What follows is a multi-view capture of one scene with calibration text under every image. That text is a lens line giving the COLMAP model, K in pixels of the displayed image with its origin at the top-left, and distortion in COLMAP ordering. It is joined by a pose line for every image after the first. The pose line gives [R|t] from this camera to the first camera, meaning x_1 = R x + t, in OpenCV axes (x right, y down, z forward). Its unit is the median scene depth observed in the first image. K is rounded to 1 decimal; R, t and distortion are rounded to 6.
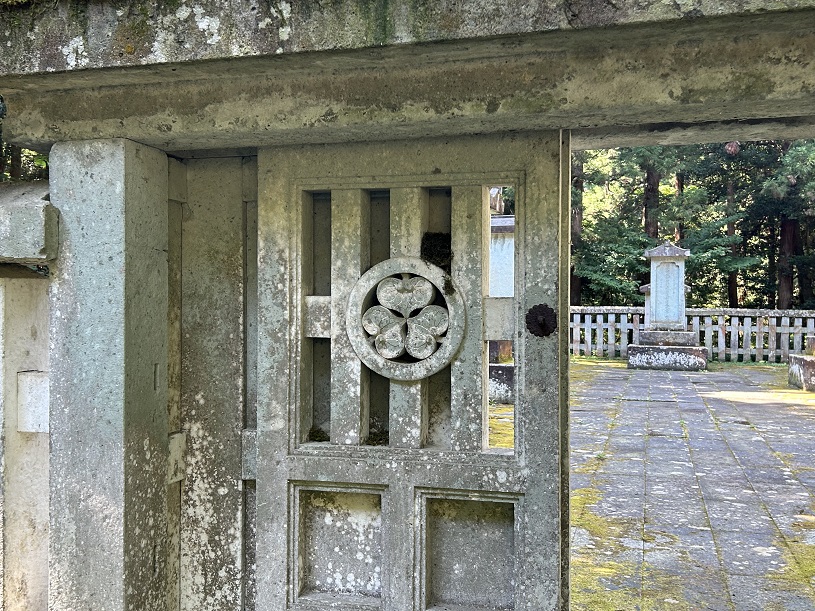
lens RADIAL K [[874.5, 0, 407.5], [0, 874.5, 305.5], [0, 0, 1]] dist [0.124852, -0.313799]
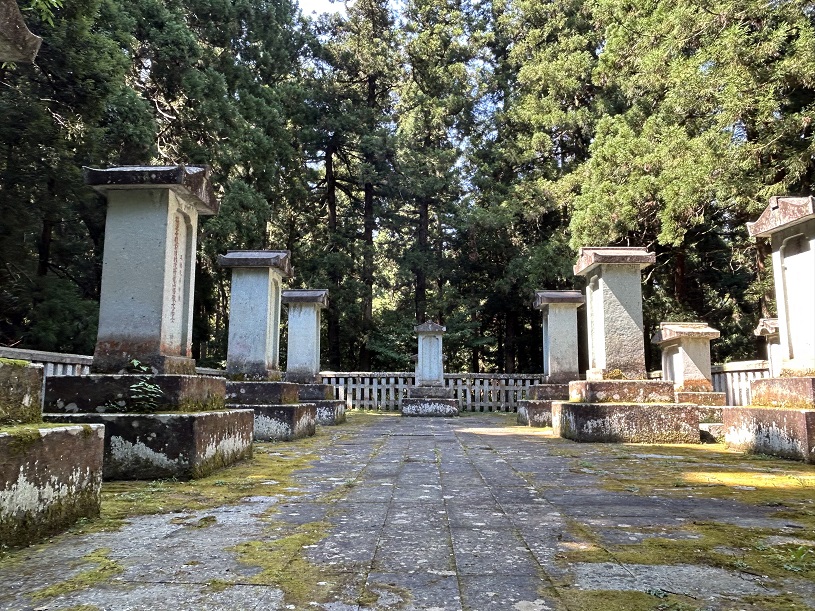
lens RADIAL K [[604.8, 0, 407.5], [0, 604.8, 305.5], [0, 0, 1]] dist [-0.001354, 0.000487]
pose [[0.971024, 0.026811, 0.237472, 0.059579], [0.003627, 0.991919, -0.126821, 0.031929], [-0.238953, 0.124008, 0.963080, 0.166865]]
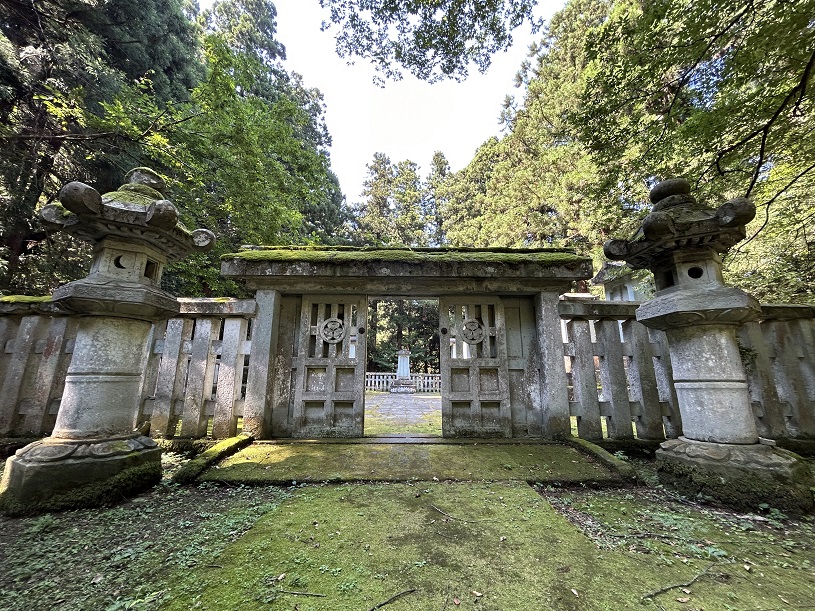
lens RADIAL K [[336.3, 0, 407.5], [0, 336.3, 305.5], [0, 0, 1]] dist [0.000561, 0.000001]
pose [[0.958929, 0.064989, 0.276101, -0.018362], [-0.004484, 0.976750, -0.214334, 0.038646], [-0.283611, 0.204293, 0.936925, -0.122114]]
